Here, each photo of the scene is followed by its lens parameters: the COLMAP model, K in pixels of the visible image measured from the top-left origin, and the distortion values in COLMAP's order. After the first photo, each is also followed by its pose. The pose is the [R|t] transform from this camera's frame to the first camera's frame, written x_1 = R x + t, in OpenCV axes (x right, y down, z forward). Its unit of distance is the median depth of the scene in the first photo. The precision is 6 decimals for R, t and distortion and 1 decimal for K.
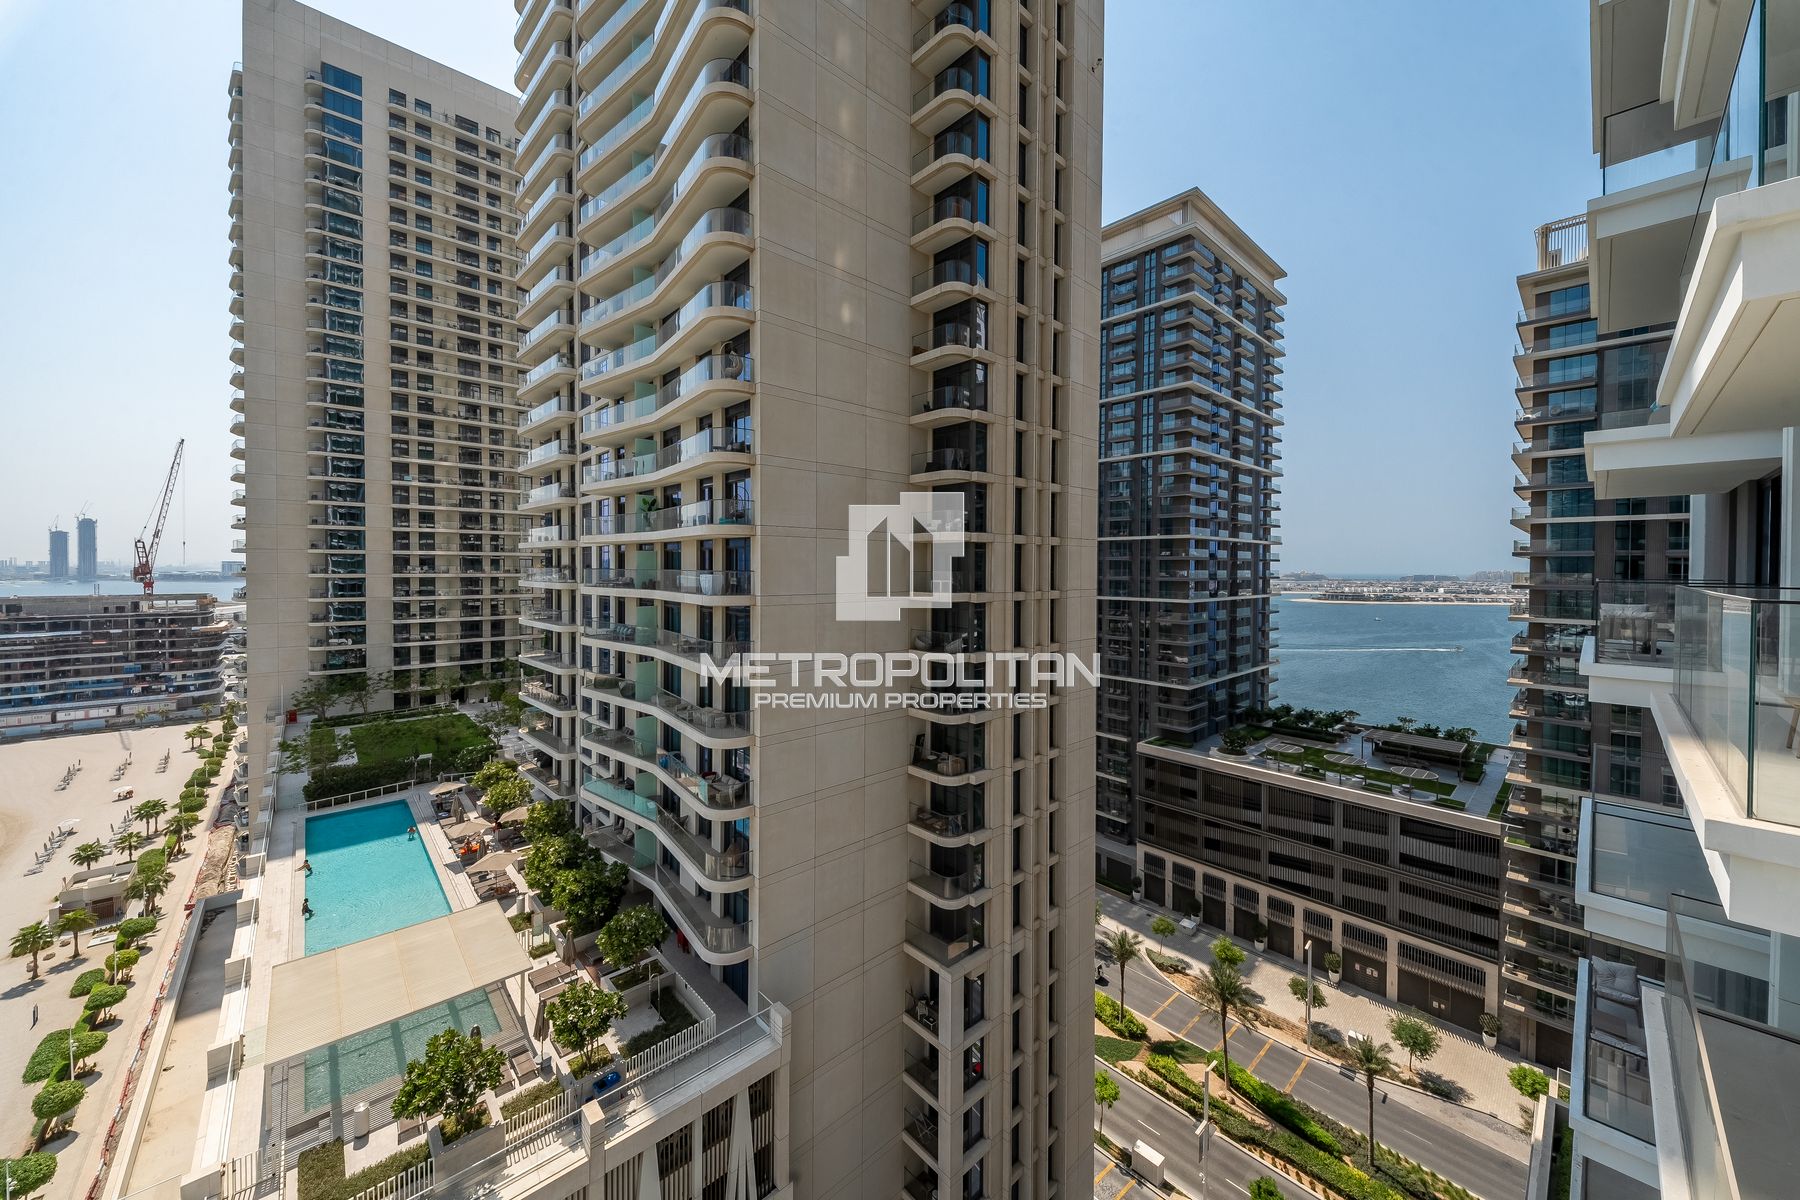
lens RADIAL K [[632.5, 0, 925.4], [0, 632.5, 576.9], [0, 0, 1]] dist [0.012181, -0.006294]
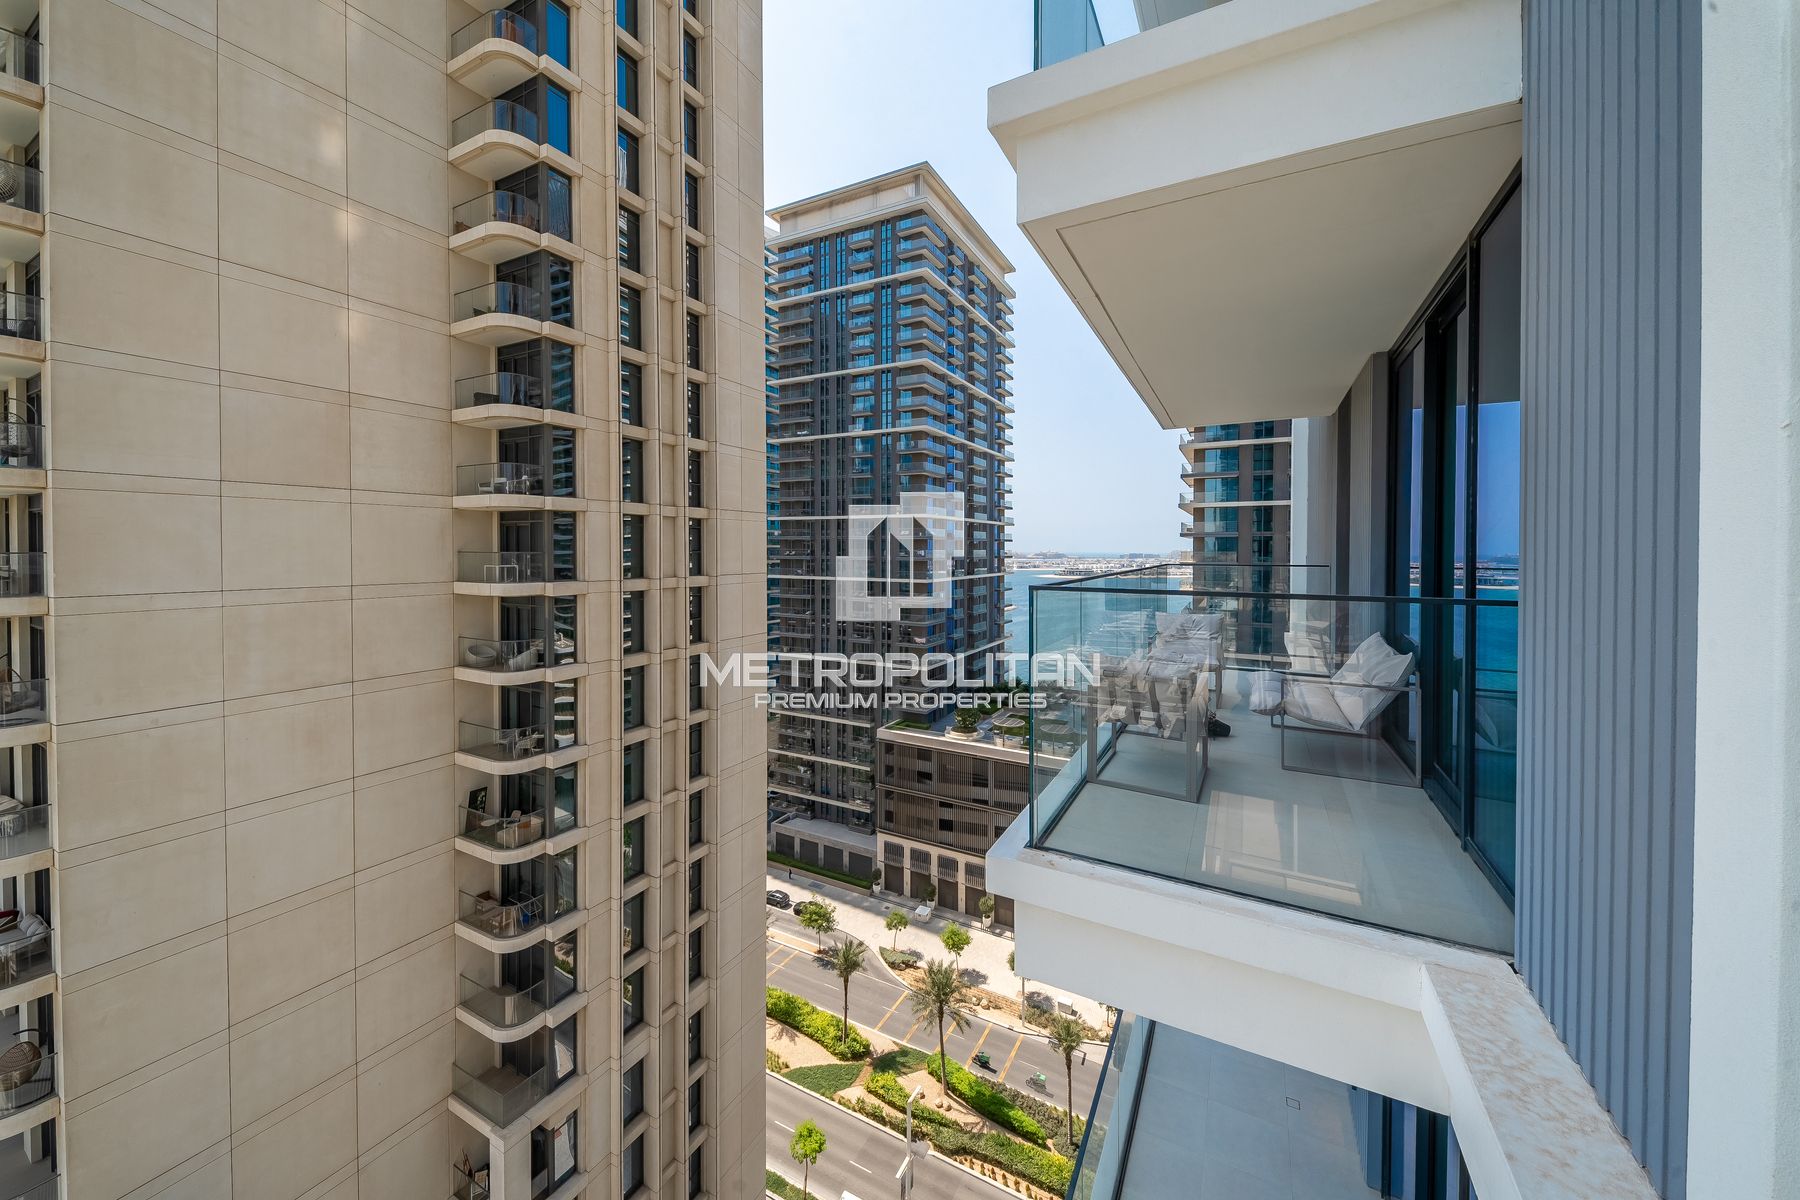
lens RADIAL K [[632.5, 0, 923.4], [0, 632.5, 554.3], [0, 0, 1]] dist [0.012181, -0.006294]
pose [[0.942810, -0.004725, 0.333298, 0.126905], [0.006115, 0.999976, -0.003122, -0.000587], [-0.333276, 0.004982, 0.942816, 0.105134]]
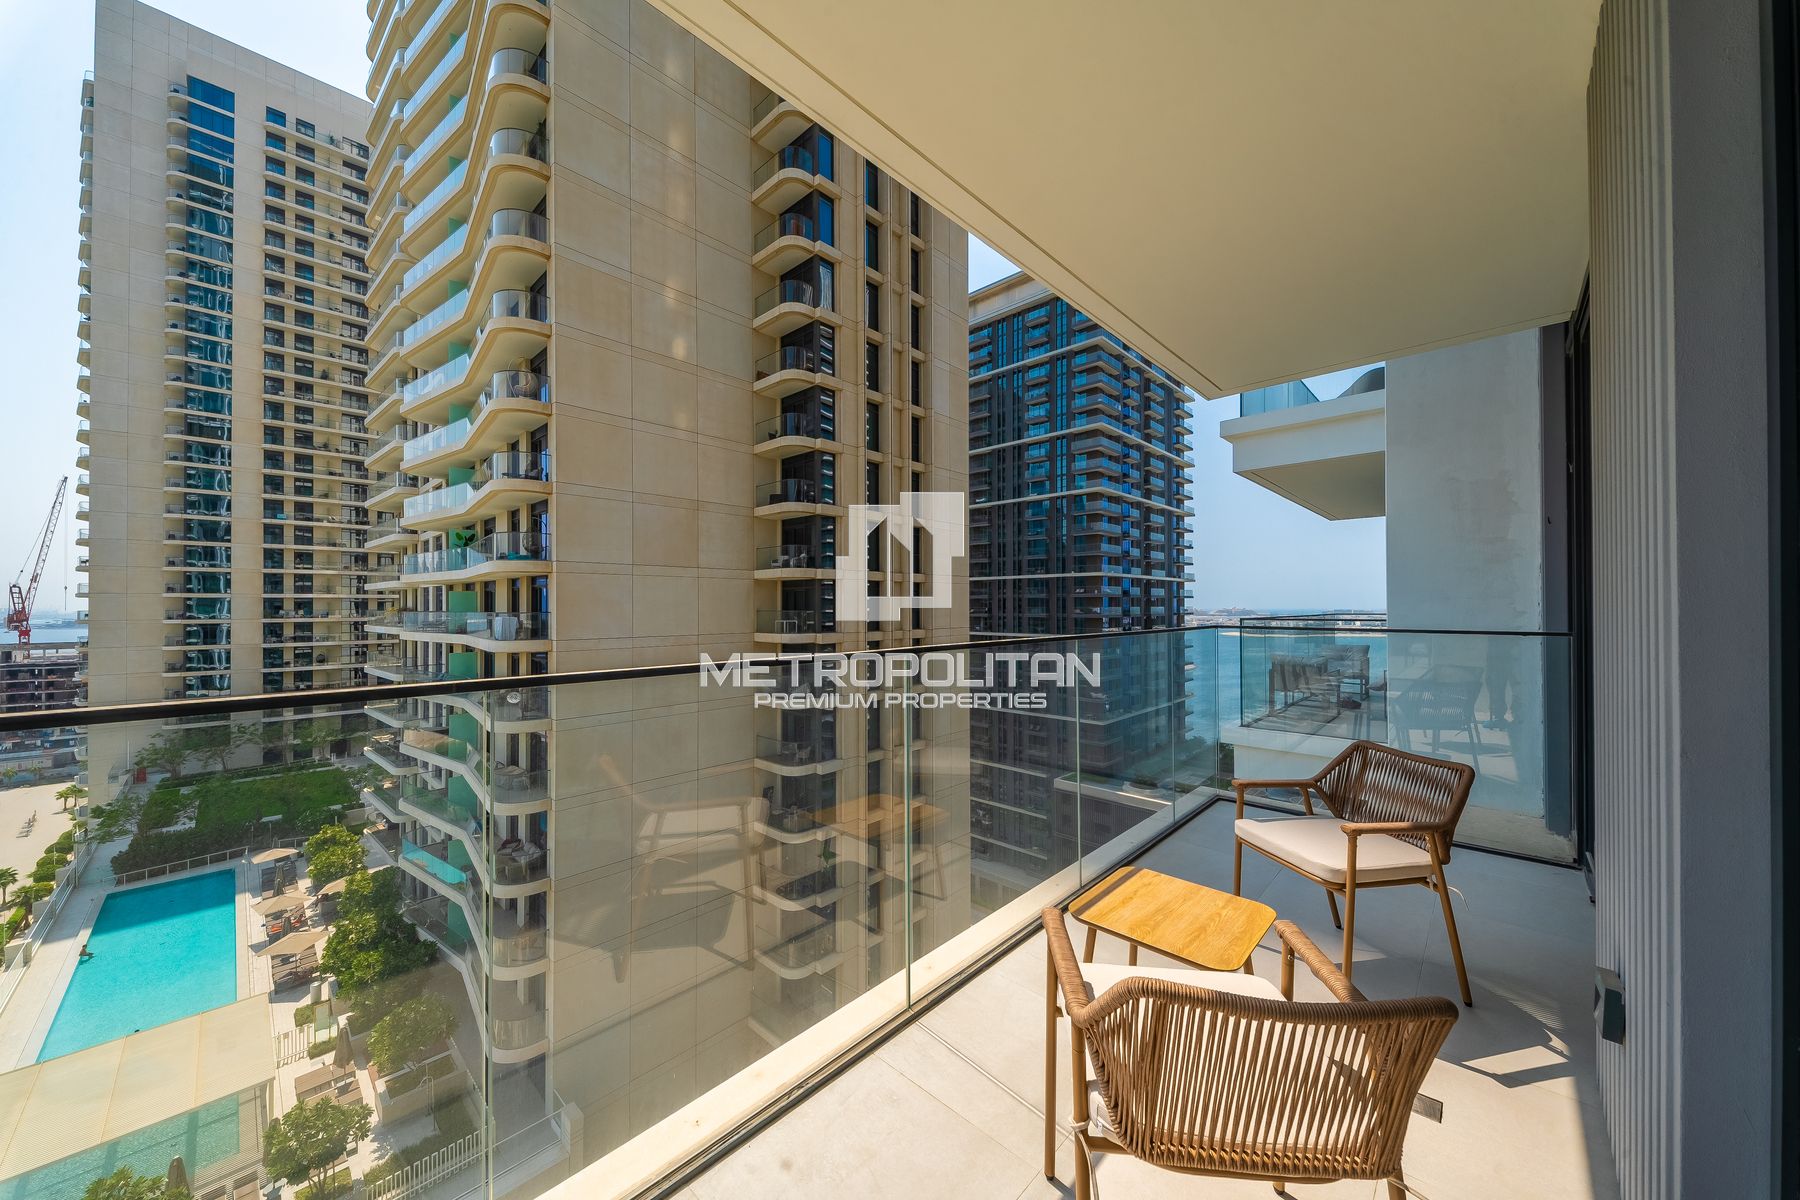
lens RADIAL K [[632.5, 0, 906.5], [0, 632.5, 602.0], [0, 0, 1]] dist [0.012181, -0.006294]
pose [[0.998233, -0.008027, 0.058869, 0.081182], [0.009377, 0.999699, -0.022690, 0.000598], [-0.058669, 0.023202, 0.998008, 0.033187]]
